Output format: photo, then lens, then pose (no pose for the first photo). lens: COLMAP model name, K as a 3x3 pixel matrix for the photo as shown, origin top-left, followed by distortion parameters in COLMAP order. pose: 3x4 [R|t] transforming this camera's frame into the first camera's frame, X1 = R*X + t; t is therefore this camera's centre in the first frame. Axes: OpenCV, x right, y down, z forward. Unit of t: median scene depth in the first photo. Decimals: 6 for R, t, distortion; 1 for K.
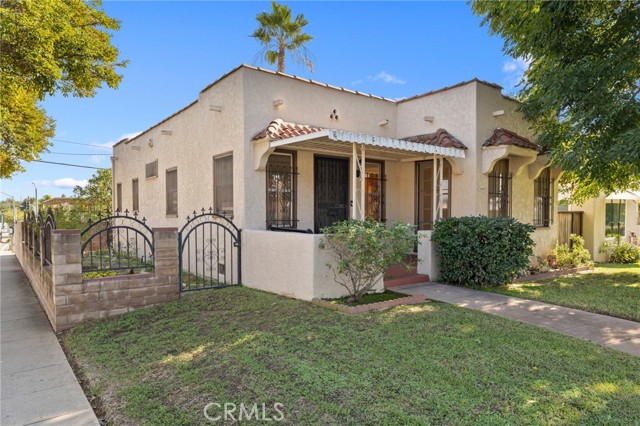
lens RADIAL K [[425.4, 0, 319.8], [0, 425.4, 218.3], [0, 0, 1]] dist [0.018886, -0.002014]
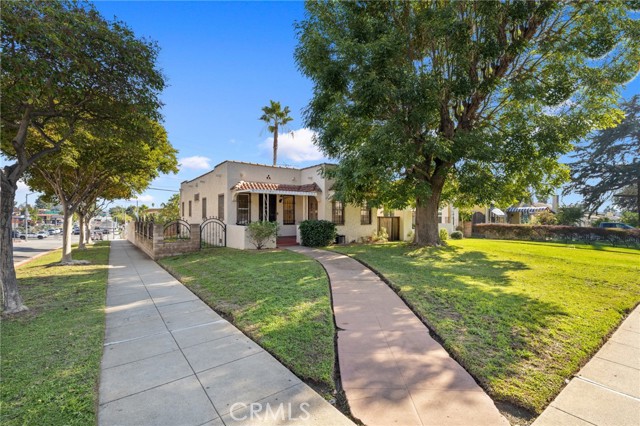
lens RADIAL K [[286.9, 0, 321.6], [0, 286.9, 209.5], [0, 0, 1]] dist [0.002221, 0.000174]
pose [[0.999965, -0.000837, -0.008345, 0.333122], [0.000566, 0.999471, -0.032510, -0.007042], [0.008368, 0.032504, 0.999437, -0.591069]]
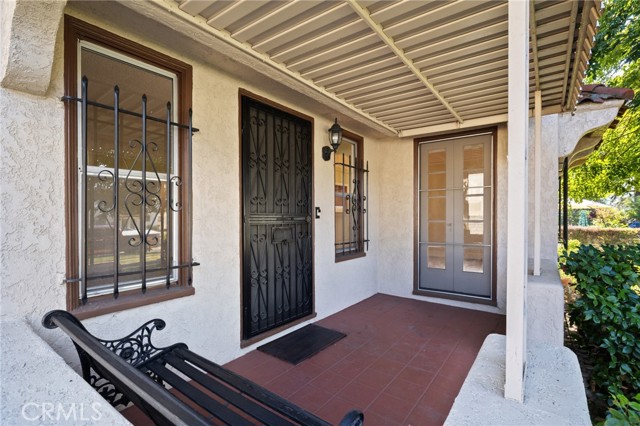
lens RADIAL K [[307.7, 0, 317.2], [0, 307.7, 215.3], [0, 0, 1]] dist [0.001729, 0.000105]
pose [[0.960967, -0.007436, 0.276563, -0.022710], [0.011269, 0.999861, -0.012274, -0.028364], [-0.276433, 0.014911, 0.960918, 0.664894]]
